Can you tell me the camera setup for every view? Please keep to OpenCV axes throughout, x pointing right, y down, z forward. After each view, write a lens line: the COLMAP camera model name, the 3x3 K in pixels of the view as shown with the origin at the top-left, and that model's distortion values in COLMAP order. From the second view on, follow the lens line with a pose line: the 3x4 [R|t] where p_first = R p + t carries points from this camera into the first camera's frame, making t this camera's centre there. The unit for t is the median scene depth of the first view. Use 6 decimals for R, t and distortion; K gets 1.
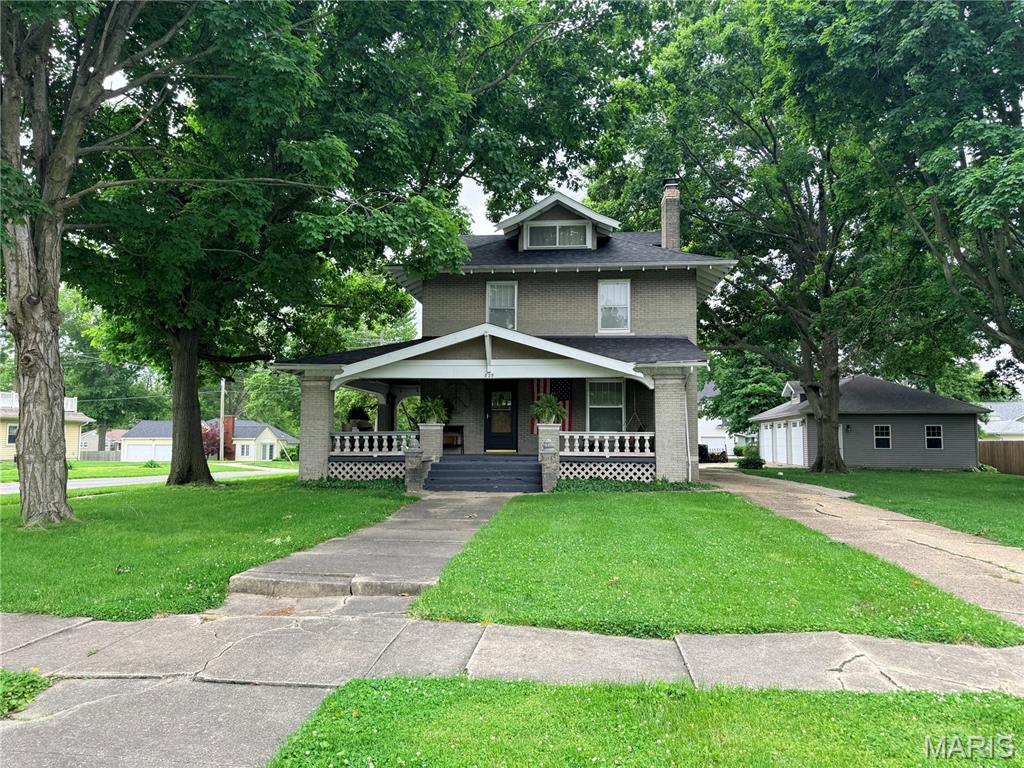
lens RADIAL K [[722.9, 0, 512.0], [0, 722.9, 384.0], [0, 0, 1]] dist [0.072574, -0.002310]
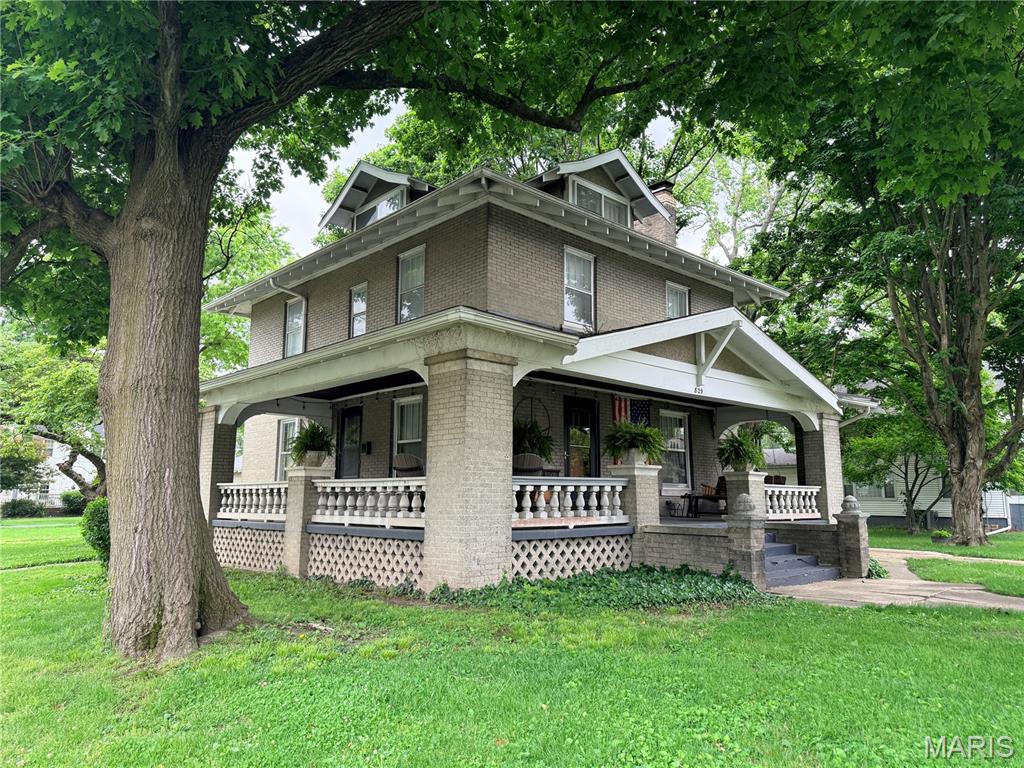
lens RADIAL K [[722.9, 0, 512.0], [0, 722.9, 384.0], [0, 0, 1]] dist [0.072574, -0.002310]
pose [[0.662532, 0.115607, 0.740058, -0.609806], [-0.068613, 0.993231, -0.093730, 0.052103], [-0.745884, 0.011321, 0.665979, 0.708635]]
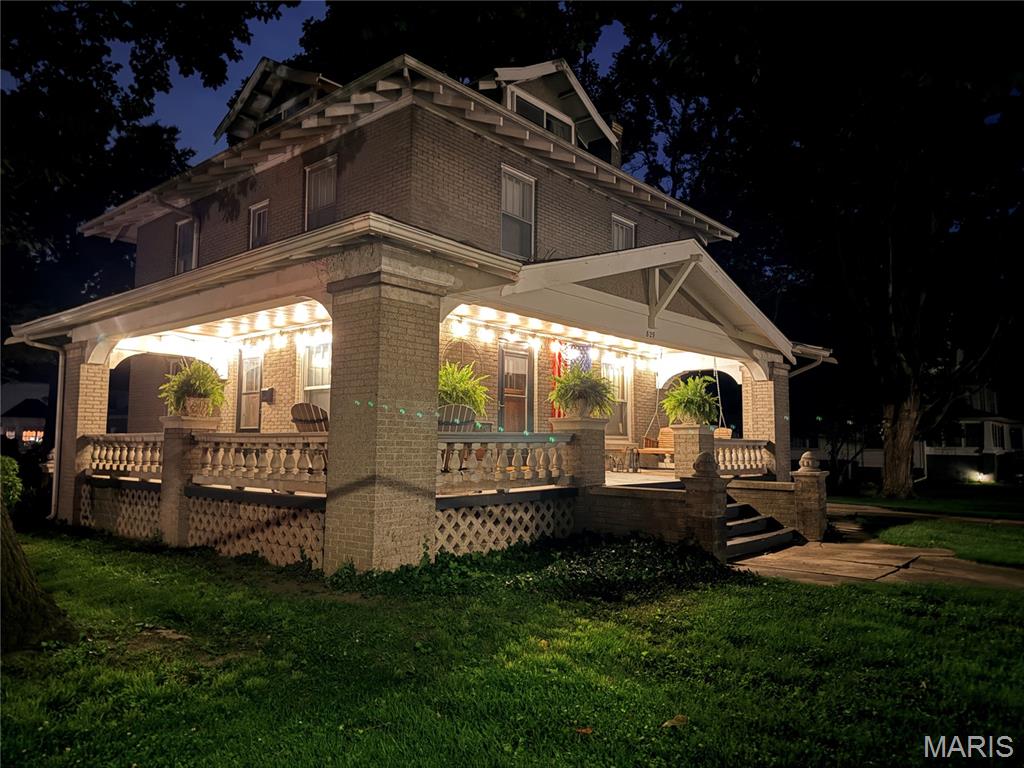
lens RADIAL K [[722.9, 0, 512.0], [0, 722.9, 384.0], [0, 0, 1]] dist [0.072574, -0.002310]
pose [[0.585031, 0.069128, 0.808060, -0.544735], [-0.078045, 0.996535, -0.028748, 0.050090], [-0.807247, -0.046247, 0.588399, 0.764638]]
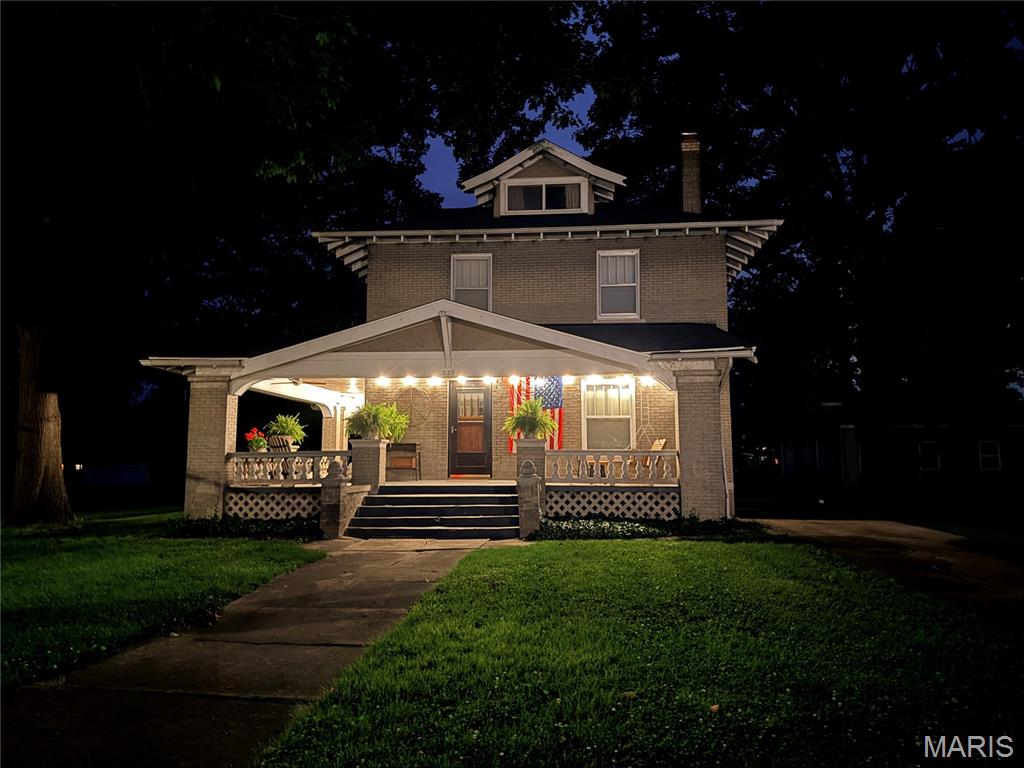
lens RADIAL K [[722.9, 0, 512.0], [0, 722.9, 384.0], [0, 0, 1]] dist [0.072574, -0.002310]
pose [[0.999978, -0.004209, 0.005089, 0.028797], [0.004344, 0.999632, -0.026775, 0.019273], [-0.004974, 0.026796, 0.999629, 0.277360]]
